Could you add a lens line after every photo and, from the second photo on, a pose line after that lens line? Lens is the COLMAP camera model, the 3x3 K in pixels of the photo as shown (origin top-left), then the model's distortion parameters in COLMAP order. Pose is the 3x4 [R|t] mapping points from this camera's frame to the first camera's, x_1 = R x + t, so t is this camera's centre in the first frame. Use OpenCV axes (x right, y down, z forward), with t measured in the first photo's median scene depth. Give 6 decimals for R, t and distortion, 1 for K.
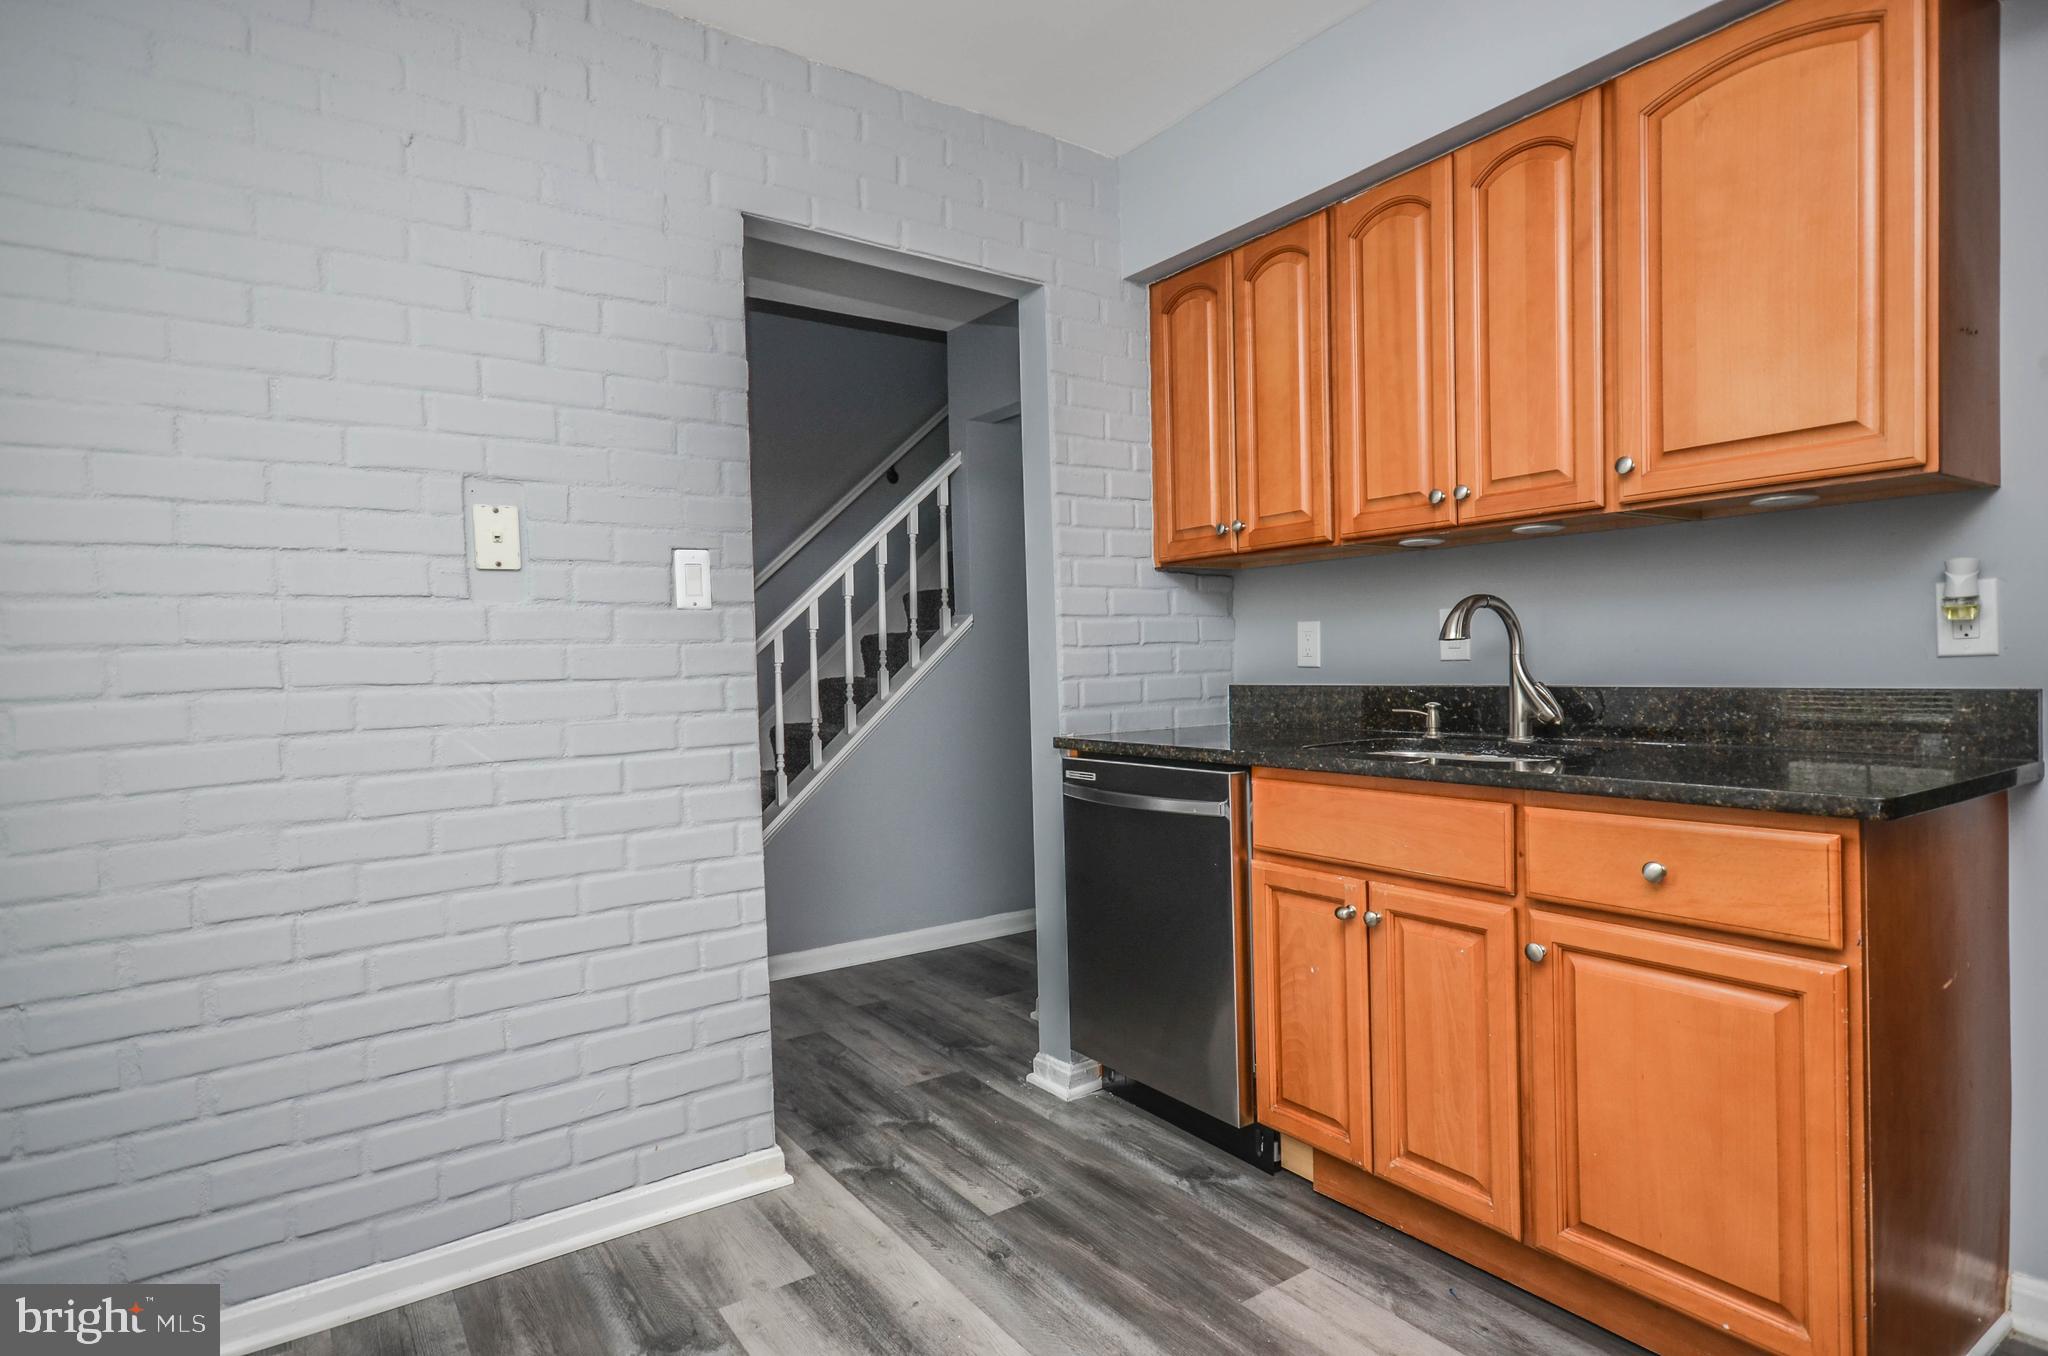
lens RADIAL K [[1067.4, 0, 1039.5], [0, 1067.4, 685.3], [0, 0, 1]] dist [0.011925, -0.001238]
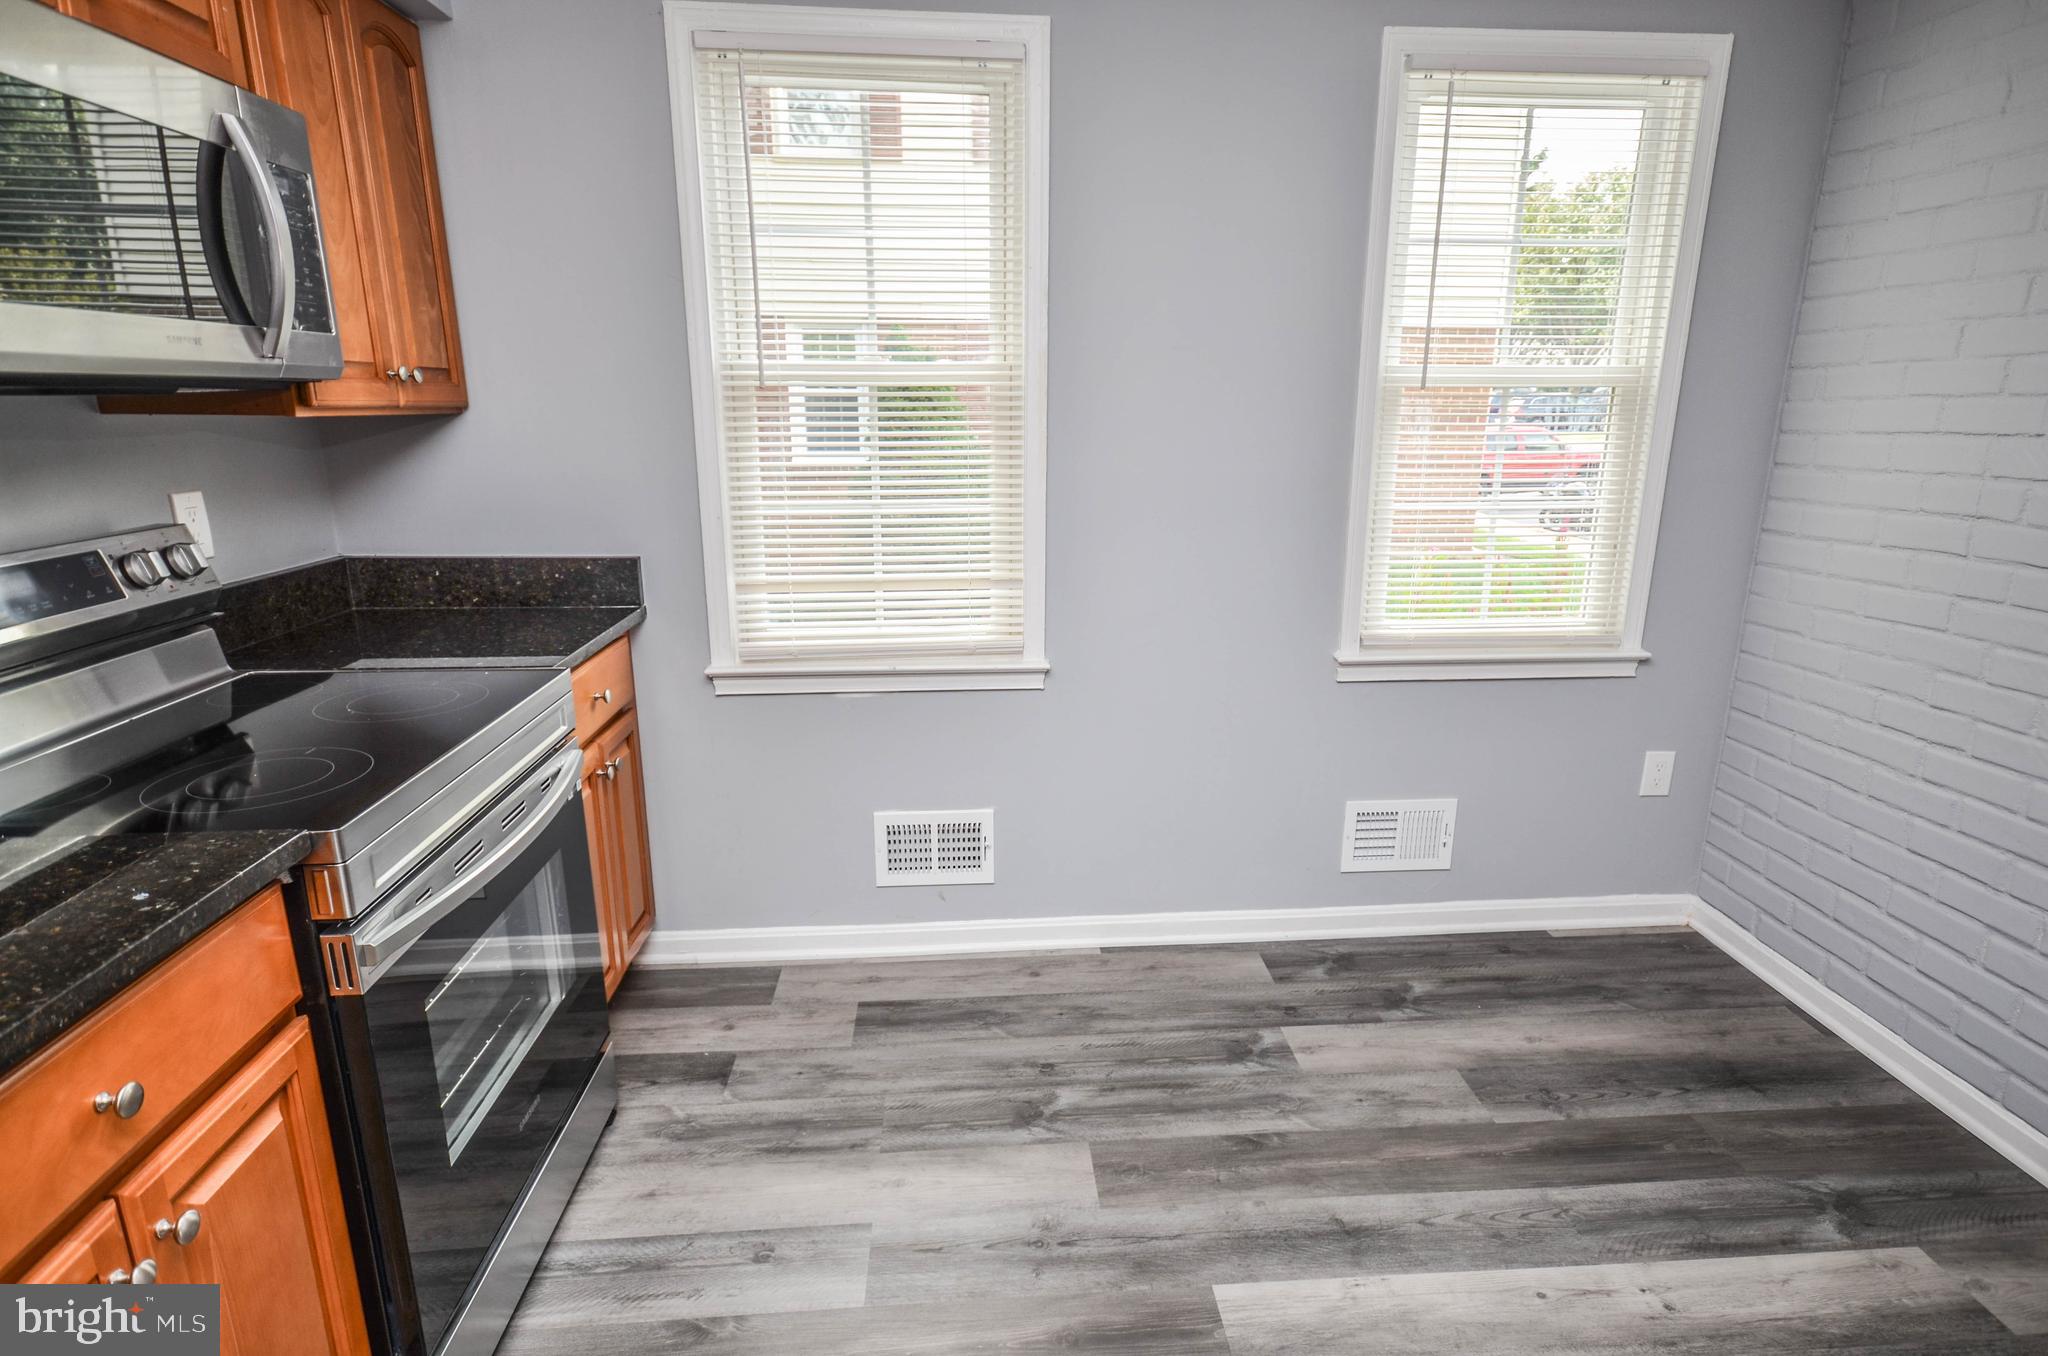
lens RADIAL K [[1067.4, 0, 1041.8], [0, 1067.4, 686.1], [0, 0, 1]] dist [0.011925, -0.001238]
pose [[-0.527720, 0.238074, -0.815373, 0.769370], [-0.010872, 0.957947, 0.286739, -0.175106], [0.849349, 0.160183, -0.502939, 0.700025]]
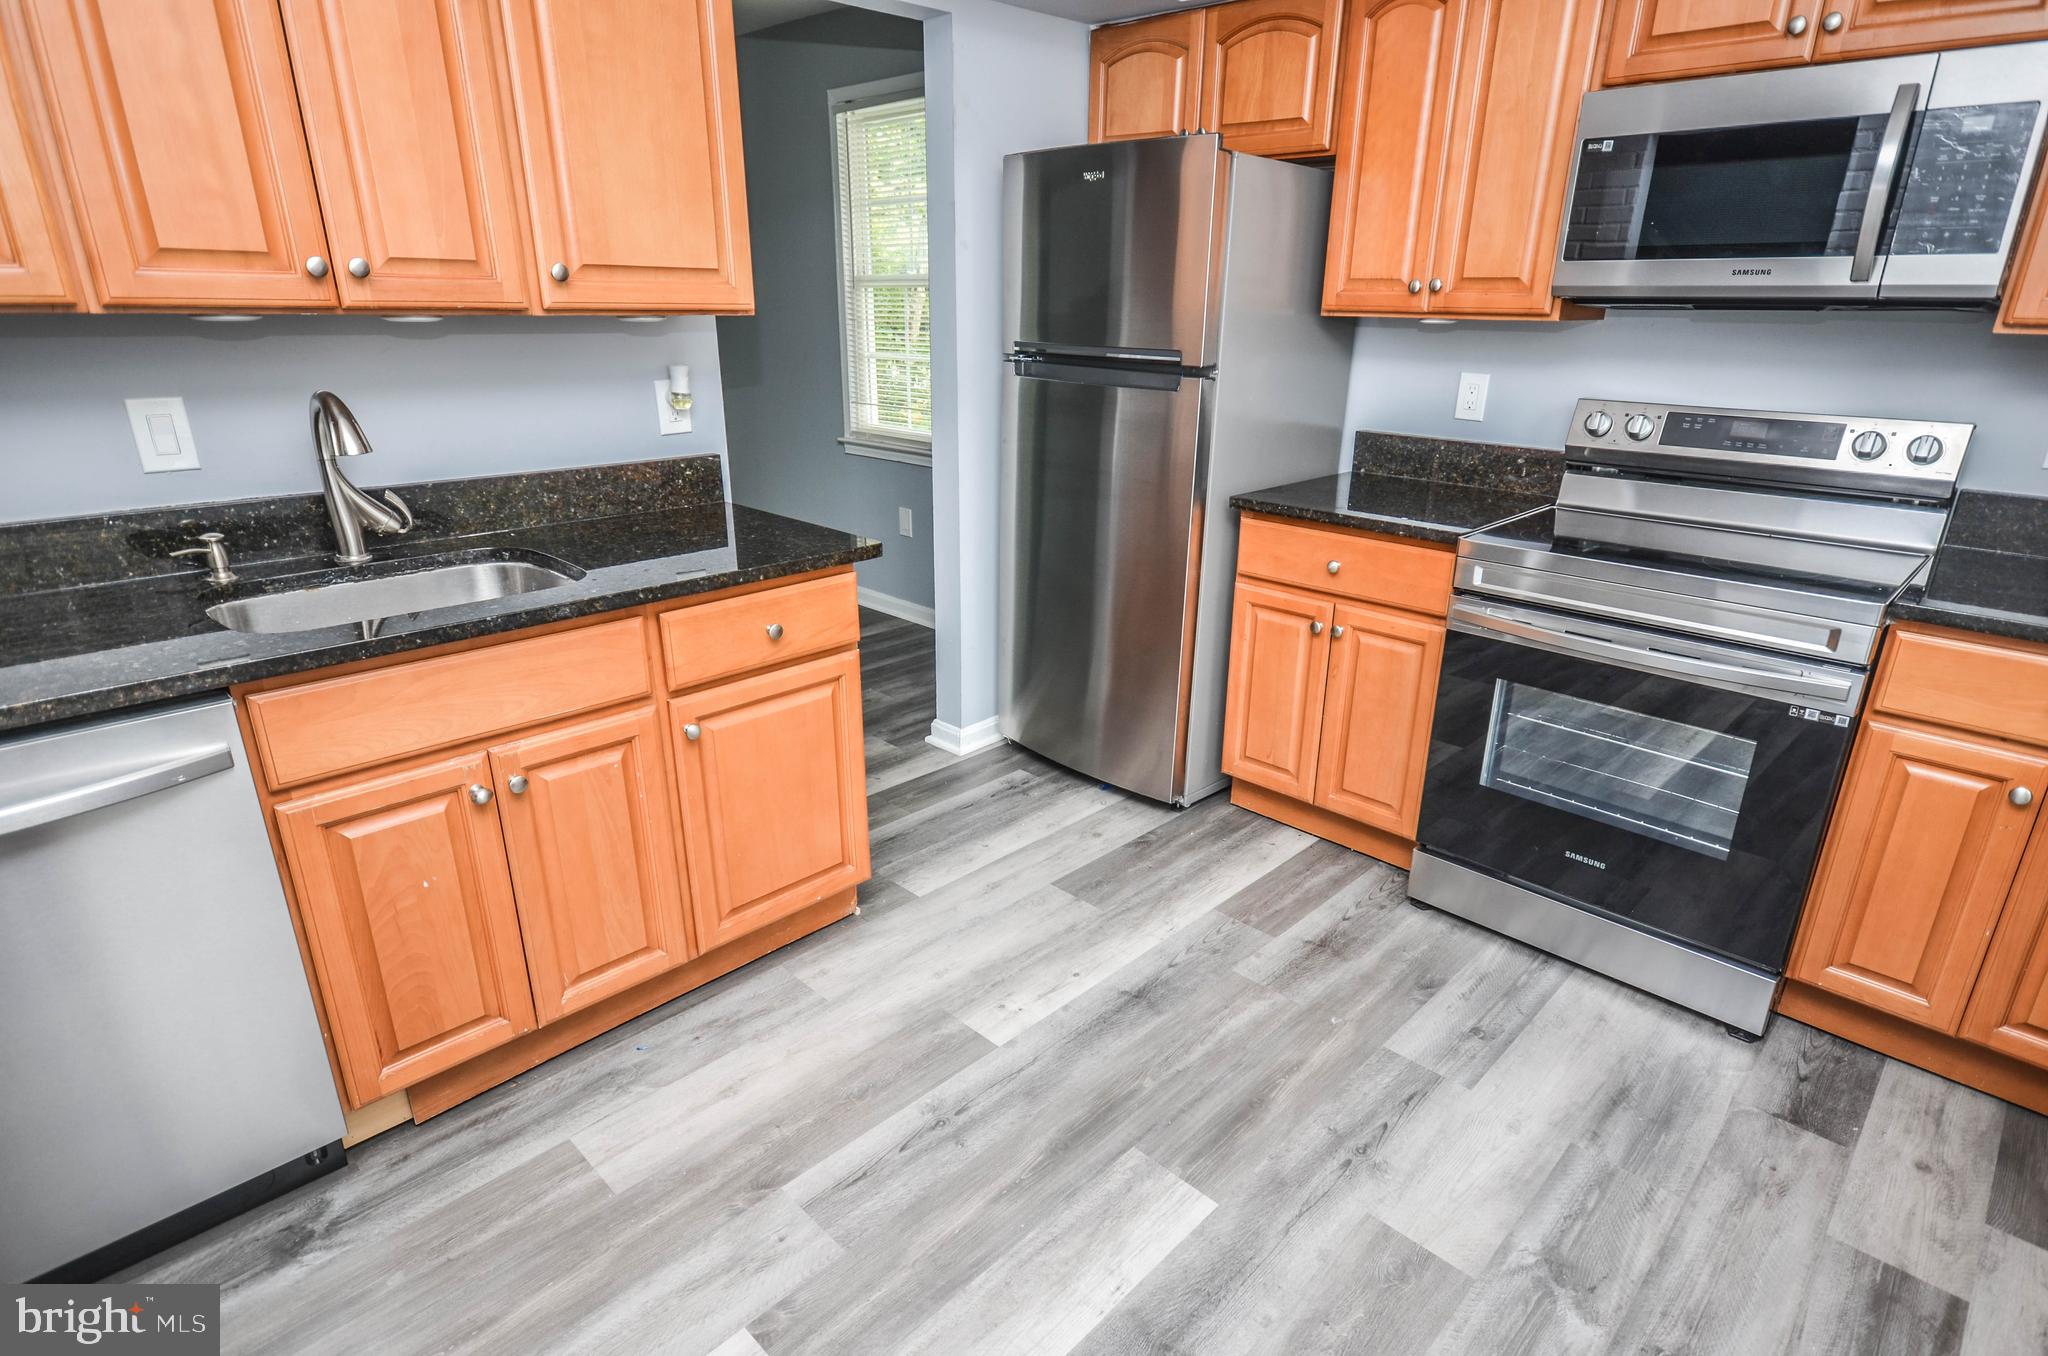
lens RADIAL K [[1067.4, 0, 1058.5], [0, 1067.4, 682.5], [0, 0, 1]] dist [0.011925, -0.001238]
pose [[-0.186280, -0.317015, 0.929947, -0.604611], [0.012953, 0.945639, 0.324959, -0.156033], [-0.982411, 0.072580, -0.172048, 0.709803]]
